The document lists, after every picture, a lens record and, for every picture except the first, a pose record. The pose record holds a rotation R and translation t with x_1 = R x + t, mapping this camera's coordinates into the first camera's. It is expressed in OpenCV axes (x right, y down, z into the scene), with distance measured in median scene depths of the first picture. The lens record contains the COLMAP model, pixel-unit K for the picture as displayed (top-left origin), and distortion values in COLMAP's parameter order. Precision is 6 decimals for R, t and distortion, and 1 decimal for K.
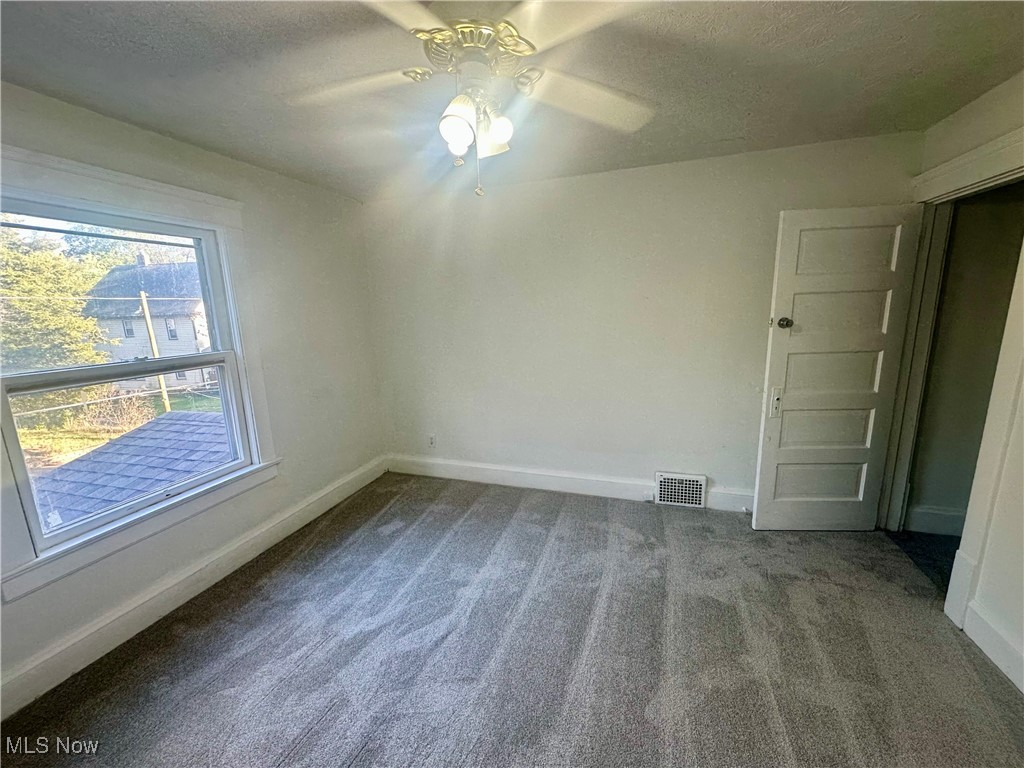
lens RADIAL K [[407.9, 0, 513.9], [0, 407.9, 385.2], [0, 0, 1]] dist [-0.002445, 0.000375]
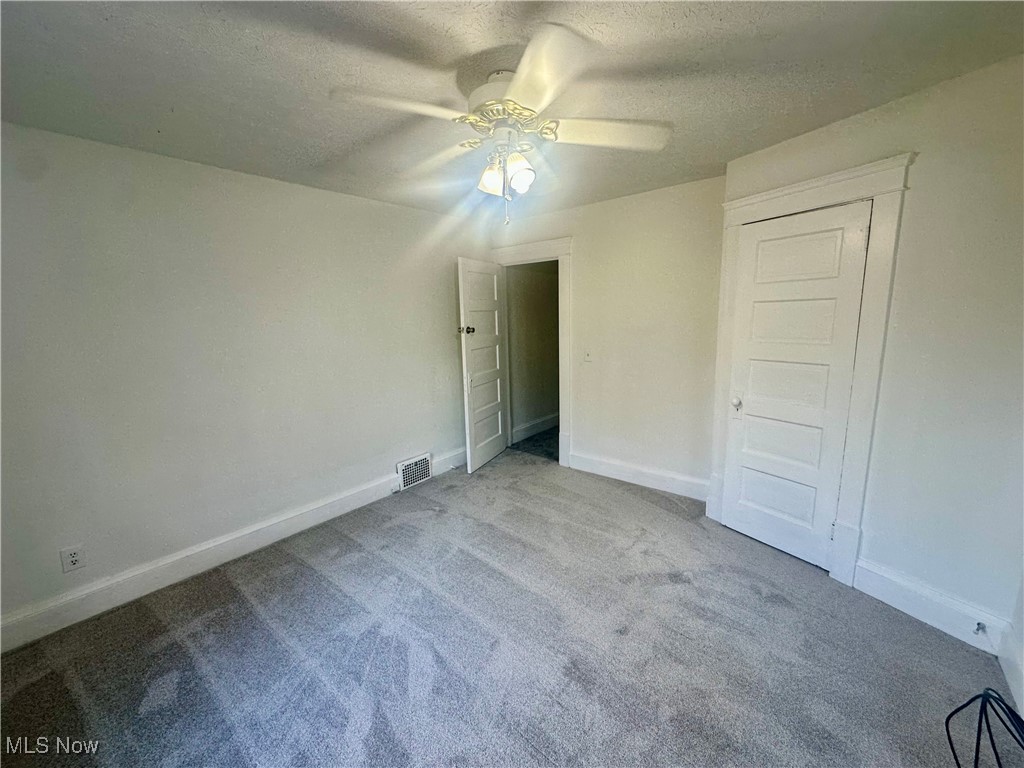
lens RADIAL K [[407.9, 0, 513.9], [0, 407.9, 385.2], [0, 0, 1]] dist [-0.002445, 0.000375]
pose [[0.355060, -0.138423, 0.924538, -0.667024], [0.198374, 0.977610, 0.070185, -0.022894], [-0.913554, 0.158484, 0.374570, 0.277617]]
